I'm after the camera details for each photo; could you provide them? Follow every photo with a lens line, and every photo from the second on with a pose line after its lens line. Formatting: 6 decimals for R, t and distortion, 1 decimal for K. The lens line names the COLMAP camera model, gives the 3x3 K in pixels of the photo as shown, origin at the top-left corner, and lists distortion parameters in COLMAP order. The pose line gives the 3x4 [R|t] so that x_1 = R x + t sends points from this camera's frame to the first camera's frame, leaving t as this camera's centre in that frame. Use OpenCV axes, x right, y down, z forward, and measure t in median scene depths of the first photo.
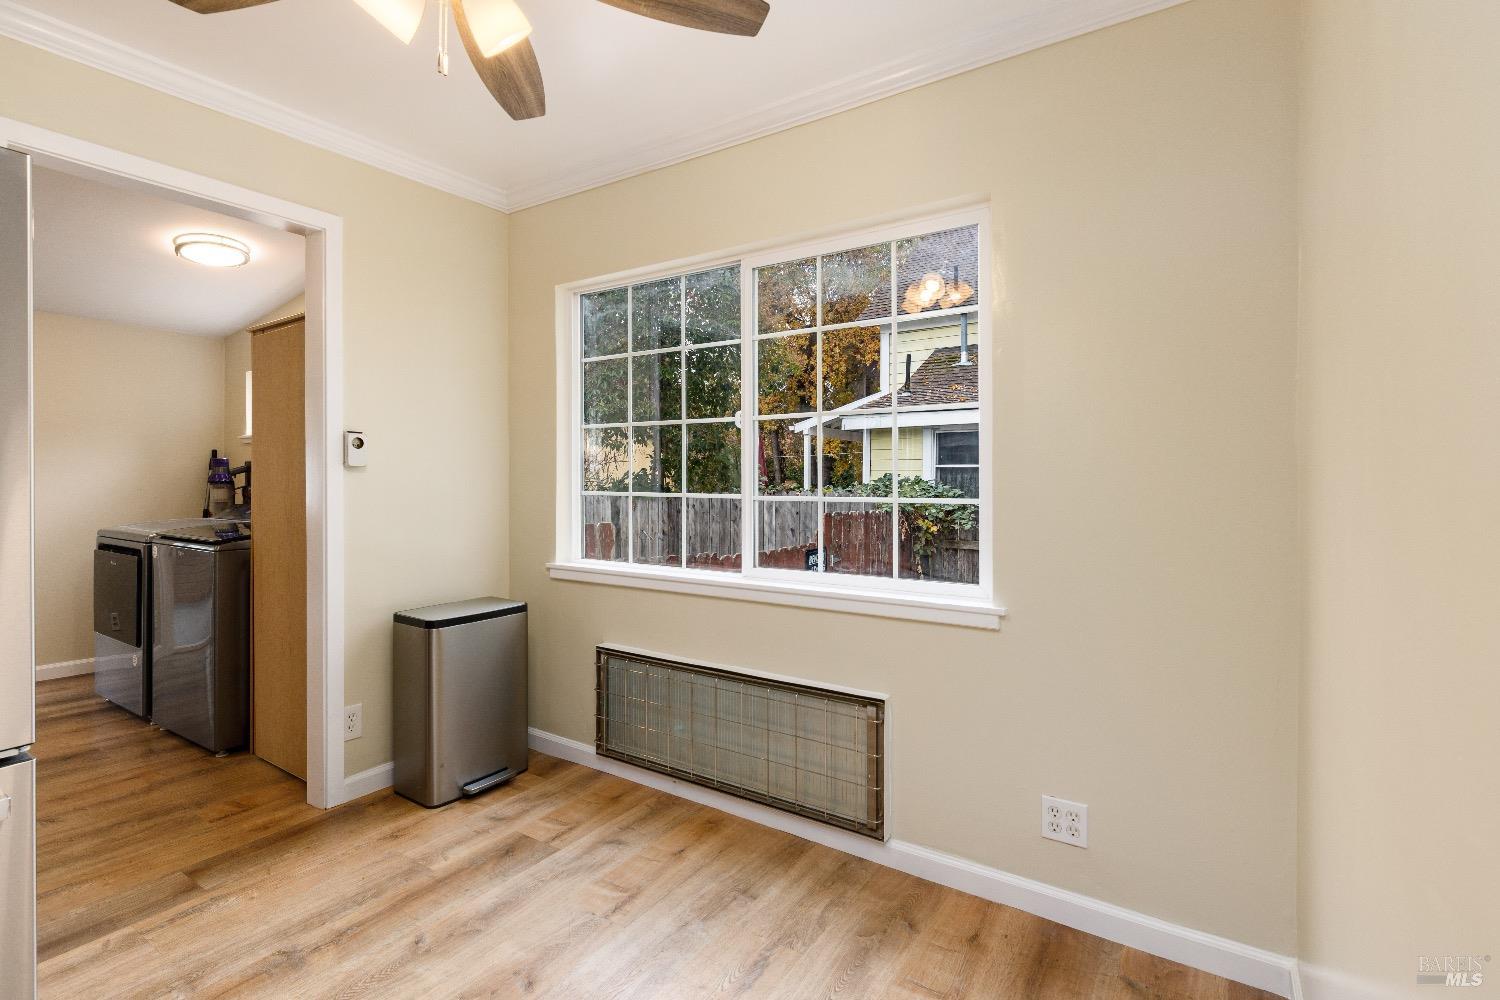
lens RADIAL K [[708.4, 0, 750.8], [0, 708.4, 491.7], [0, 0, 1]] dist [0.000611, 0.000504]
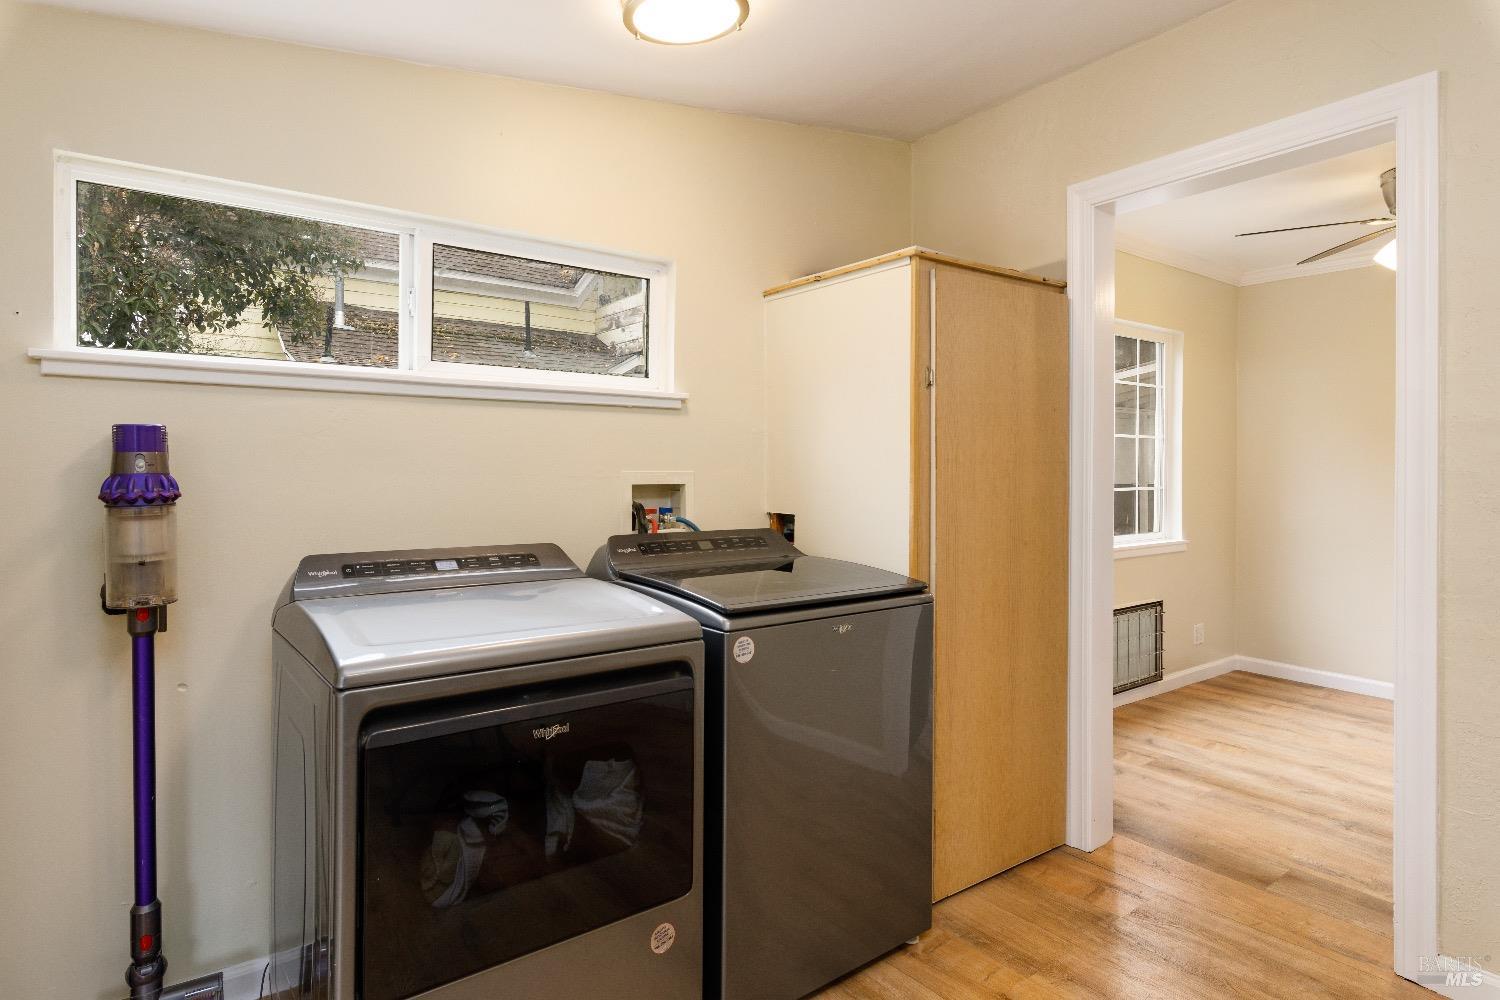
lens RADIAL K [[817.9, 0, 750.5], [0, 817.9, 487.4], [0, 0, 1]] dist [-0.002387, 0.001256]
pose [[0.328631, -0.019253, 0.944262, -2.182064], [0.013505, 0.999786, 0.015685, -0.037246], [-0.944362, 0.007597, 0.328821, 1.361203]]
